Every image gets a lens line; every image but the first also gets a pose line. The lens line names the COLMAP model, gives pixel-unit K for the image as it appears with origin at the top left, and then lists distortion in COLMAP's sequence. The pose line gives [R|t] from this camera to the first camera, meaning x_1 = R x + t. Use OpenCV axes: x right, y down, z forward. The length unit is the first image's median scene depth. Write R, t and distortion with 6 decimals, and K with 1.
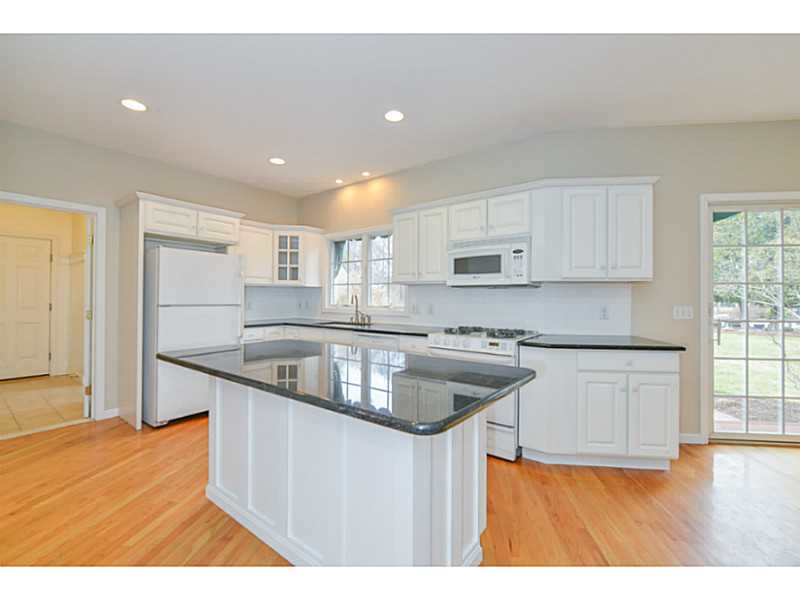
lens RADIAL K [[365.2, 0, 400.5], [0, 365.2, 295.4], [0, 0, 1]] dist [0.001955, 0.000120]
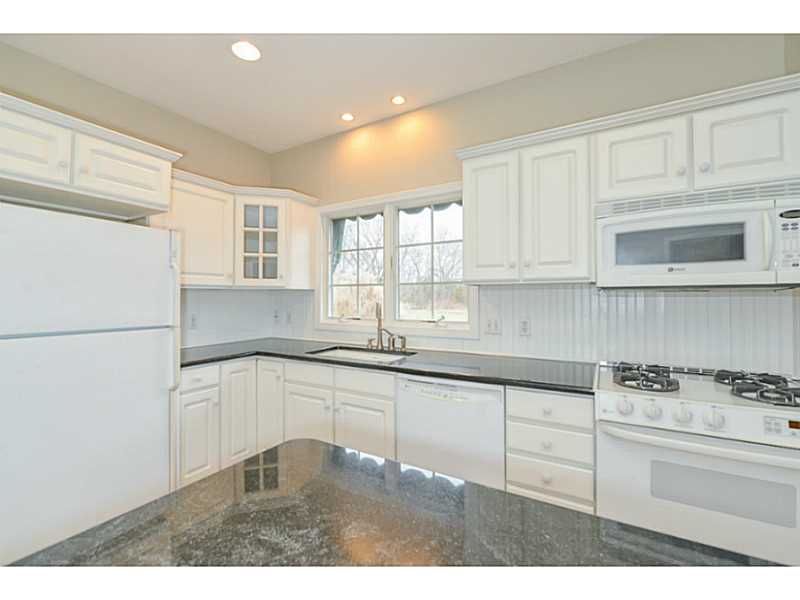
lens RADIAL K [[353.4, 0, 399.2], [0, 353.4, 293.0], [0, 0, 1]] dist [-0.000539, -0.000045]
pose [[0.991931, -0.006215, 0.126626, -0.164560], [0.007198, 0.999947, -0.007305, -0.012425], [-0.126574, 0.008157, 0.991924, 0.415798]]
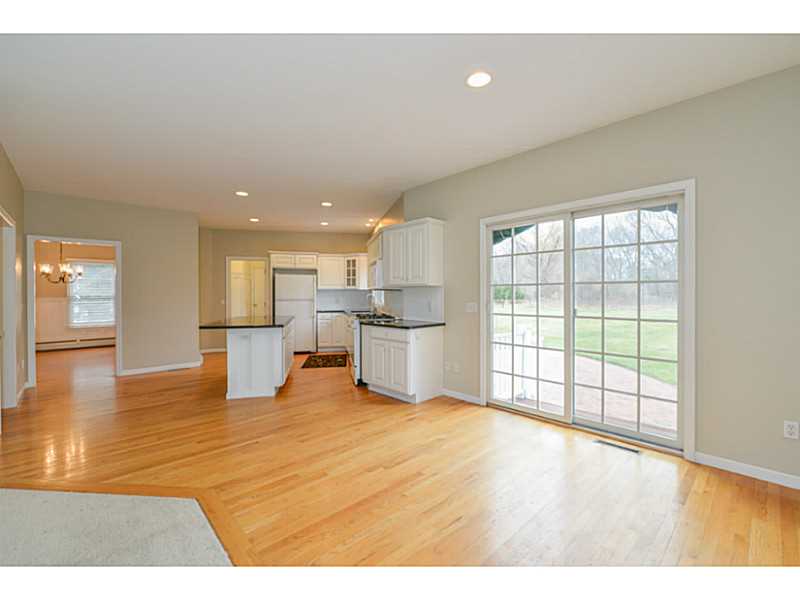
lens RADIAL K [[365.2, 0, 400.5], [0, 365.2, 295.4], [0, 0, 1]] dist [0.001955, 0.000120]
pose [[0.750600, -0.001528, -0.660756, 1.079056], [0.007658, 0.999950, 0.006388, -0.006754], [0.660713, -0.009855, 0.750574, -0.143489]]
